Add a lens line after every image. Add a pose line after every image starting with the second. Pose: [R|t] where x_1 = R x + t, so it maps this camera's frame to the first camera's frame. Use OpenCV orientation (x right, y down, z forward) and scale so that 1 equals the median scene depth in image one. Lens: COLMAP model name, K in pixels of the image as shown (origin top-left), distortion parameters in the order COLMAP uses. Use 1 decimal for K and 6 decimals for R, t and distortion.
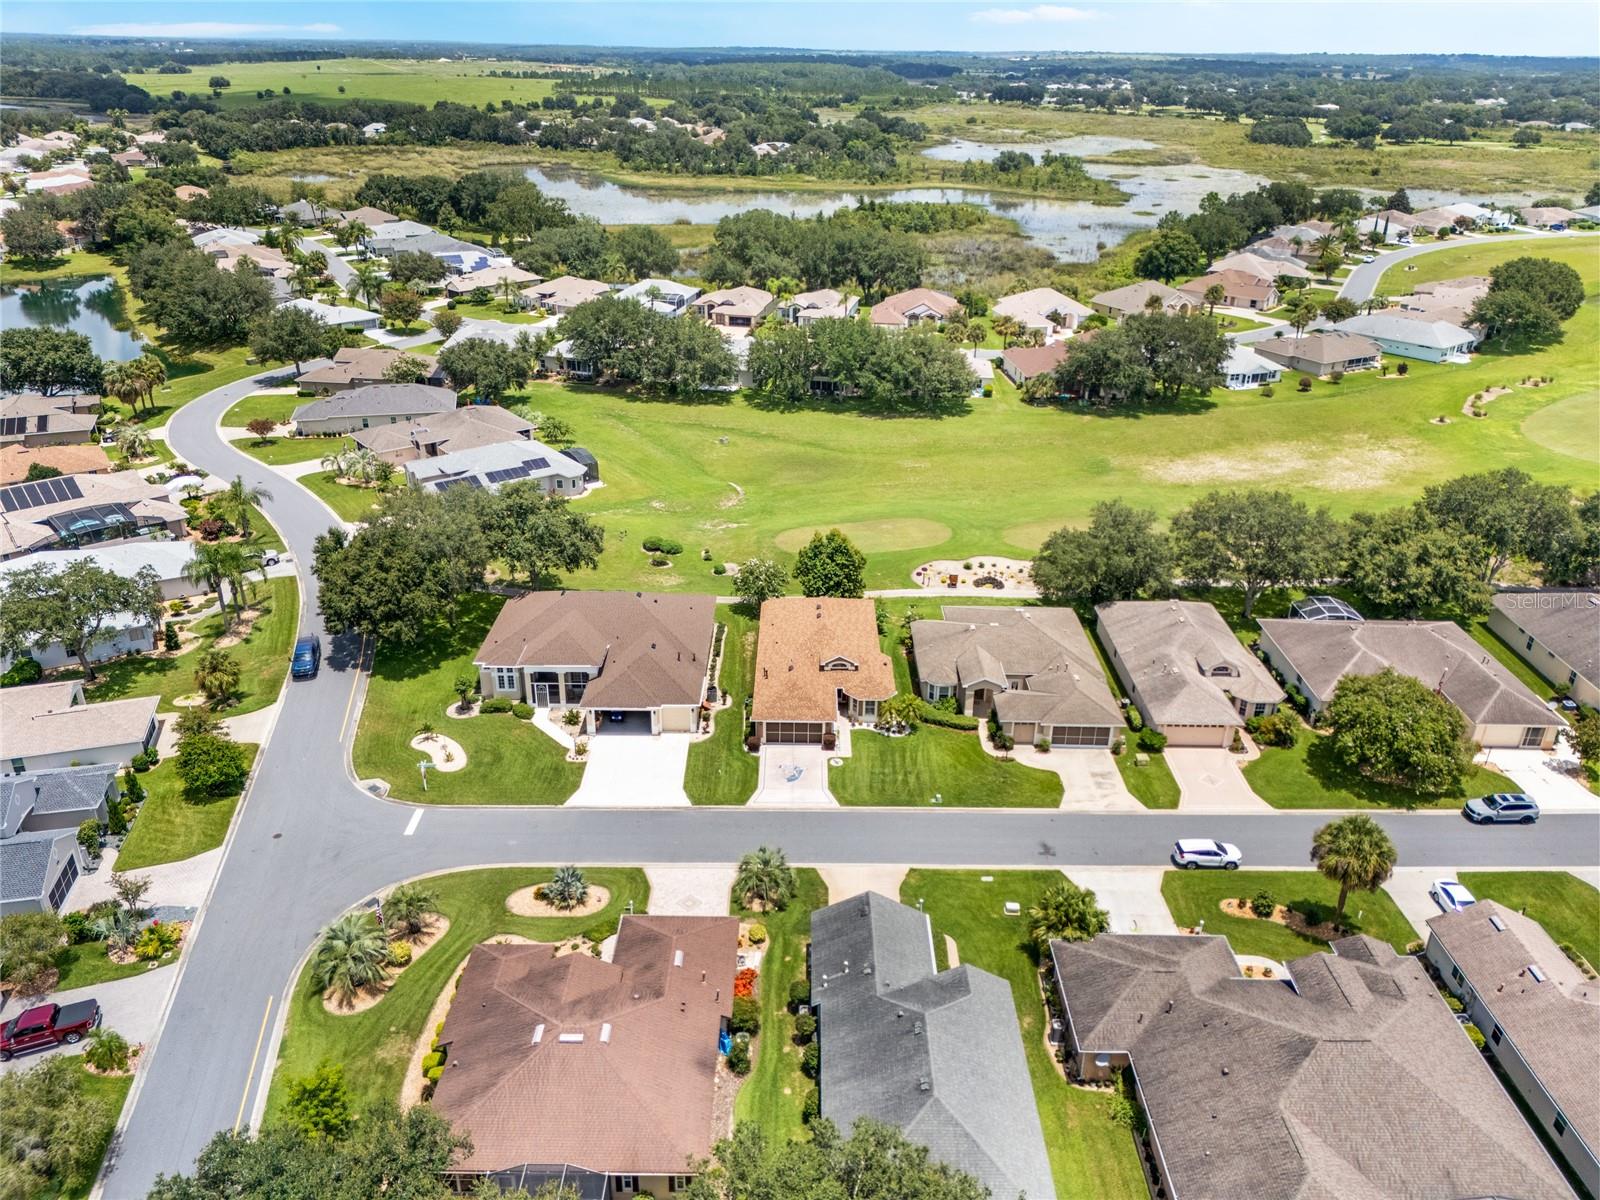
lens RADIAL K [[1168.9, 0, 803.3], [0, 1168.9, 601.7], [0, 0, 1]] dist [0.069033, -0.072260]
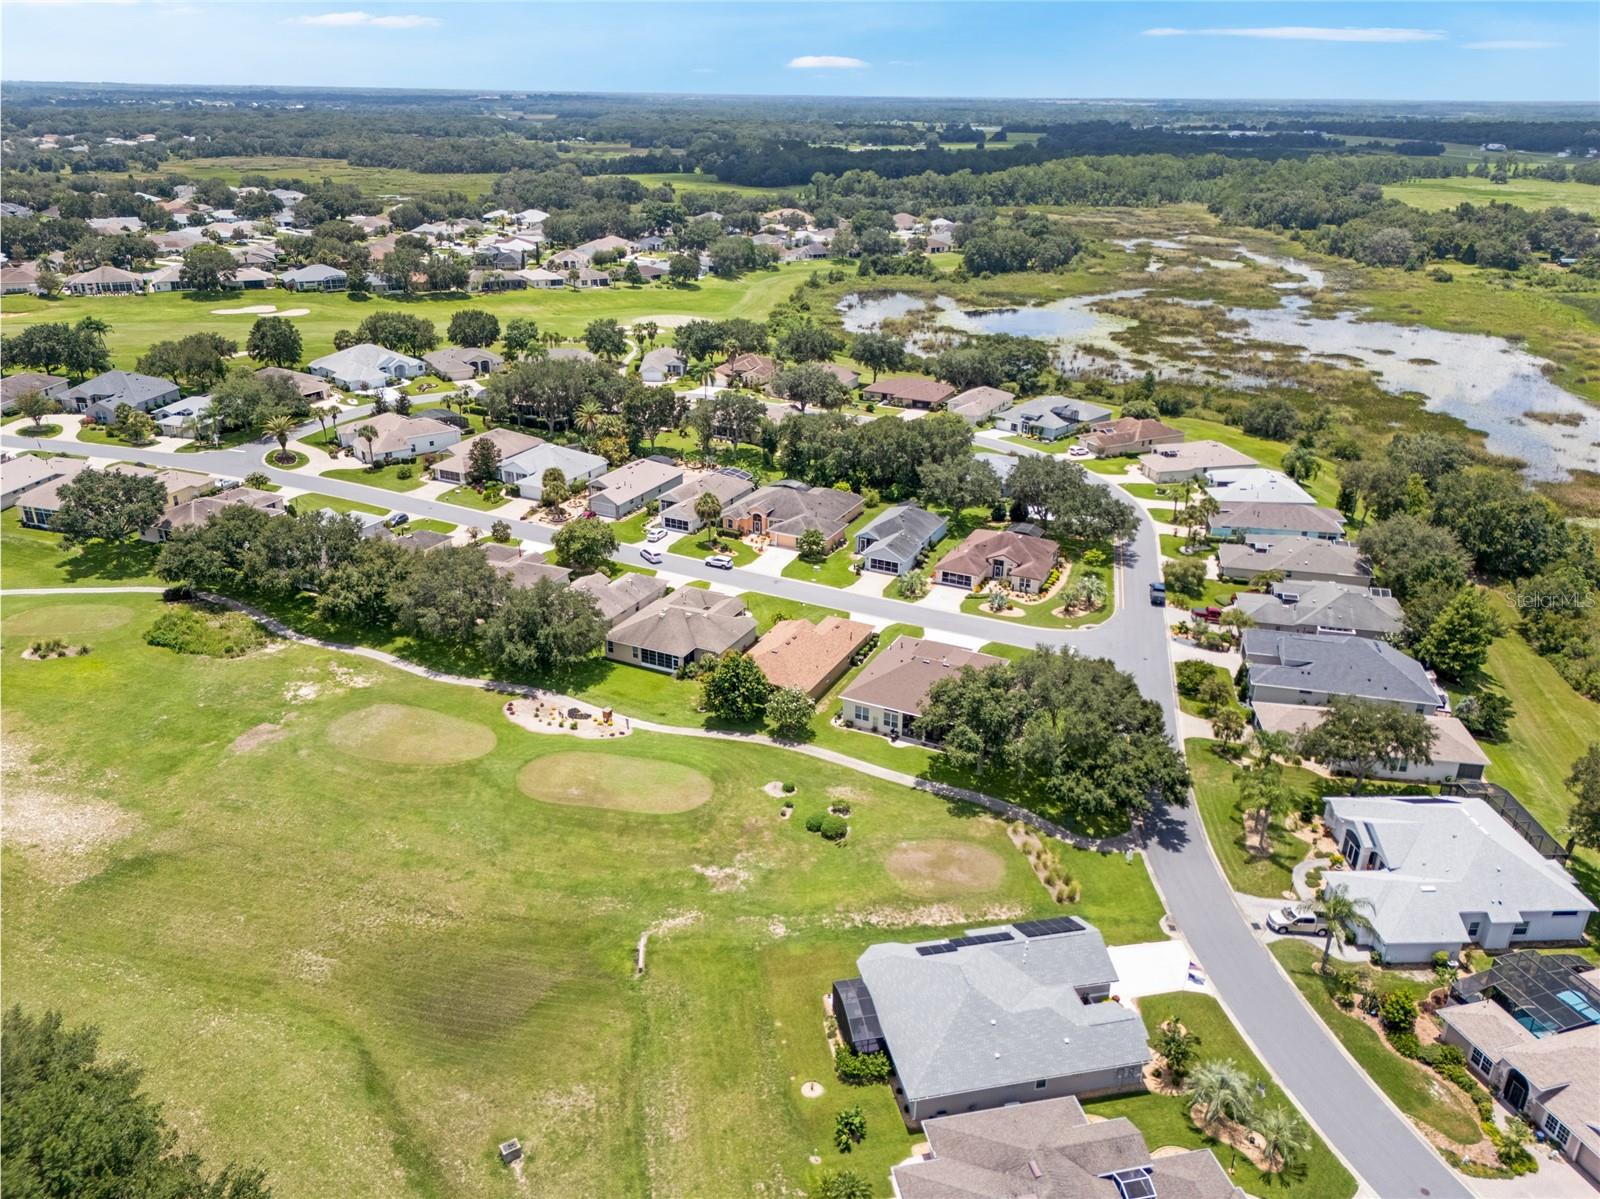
lens RADIAL K [[1168.9, 0, 803.3], [0, 1168.9, 601.2], [0, 0, 1]] dist [0.069033, -0.072260]
pose [[-0.903153, -0.191301, 0.384341, -0.424137], [0.160240, 0.680333, 0.715172, -0.819915], [-0.398293, 0.707496, -0.583791, 1.446675]]
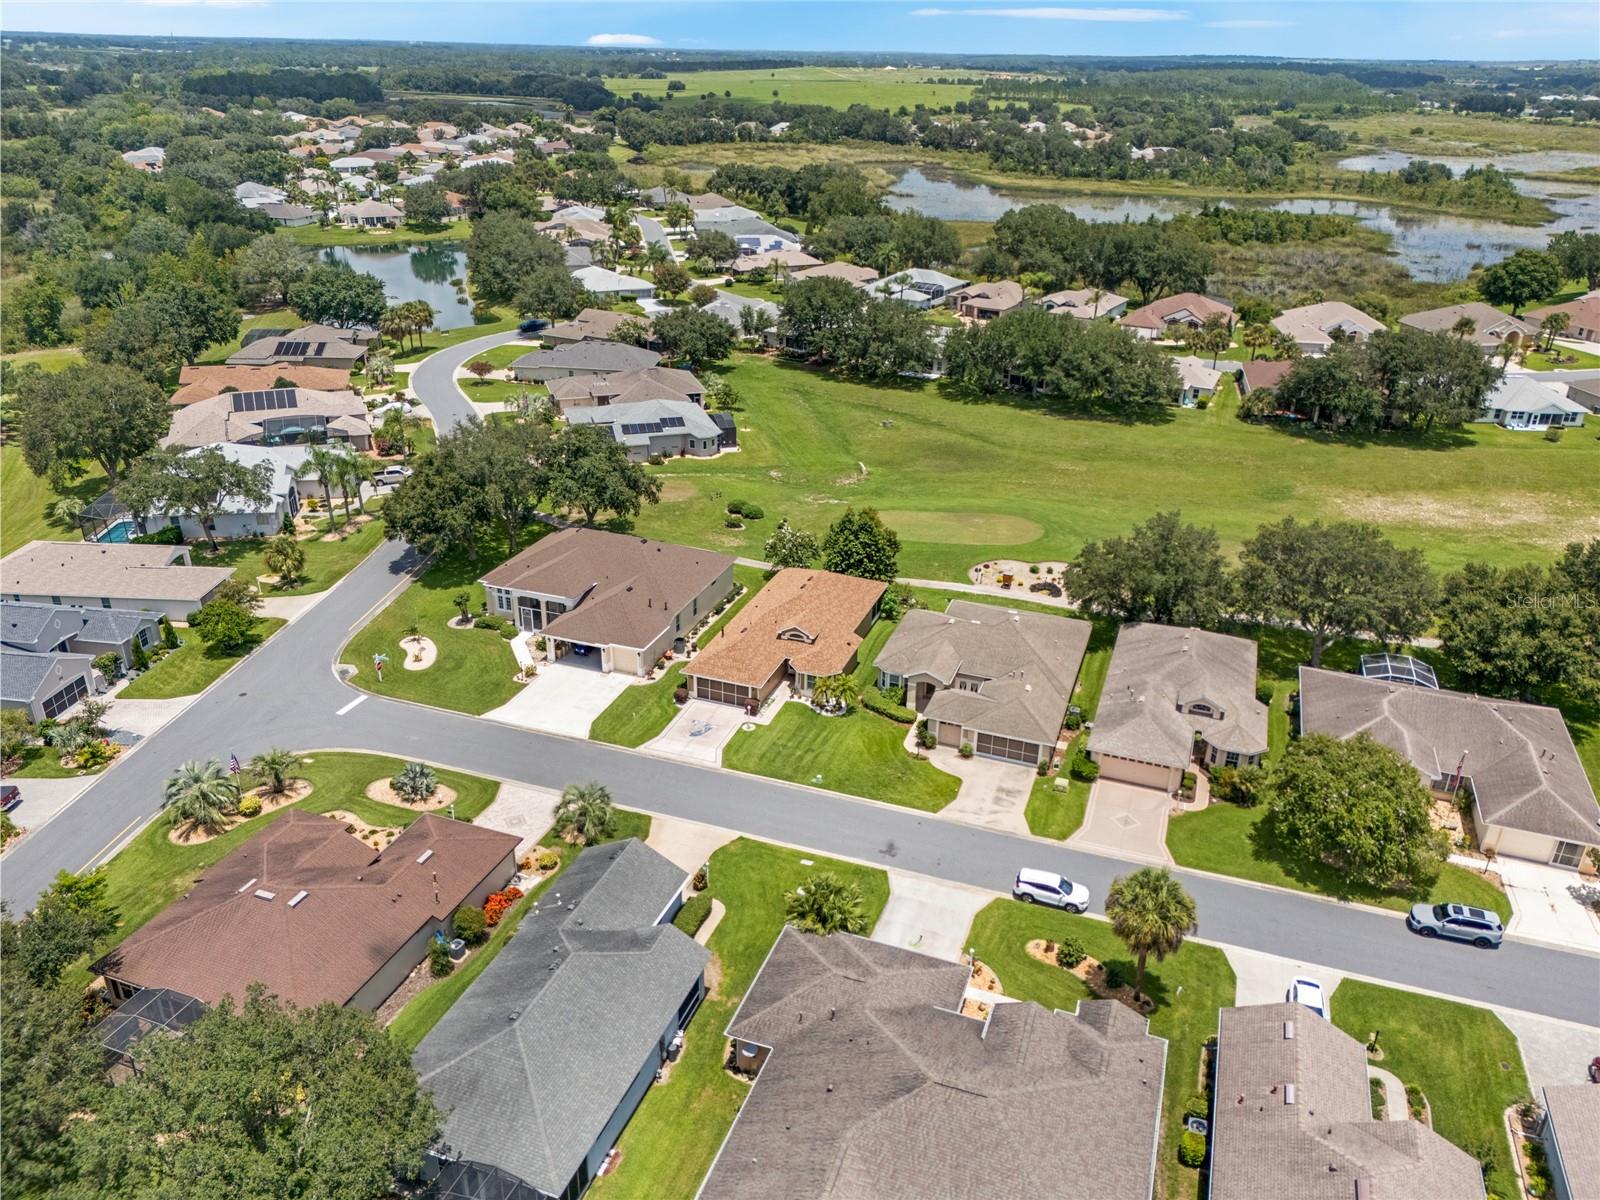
lens RADIAL K [[1168.9, 0, 803.3], [0, 1168.9, 601.7], [0, 0, 1]] dist [0.069033, -0.072260]
pose [[0.939469, 0.147636, -0.309196, 0.259889], [-0.149783, 0.988574, 0.016924, 0.006798], [0.308161, 0.030412, 0.950848, 0.055595]]
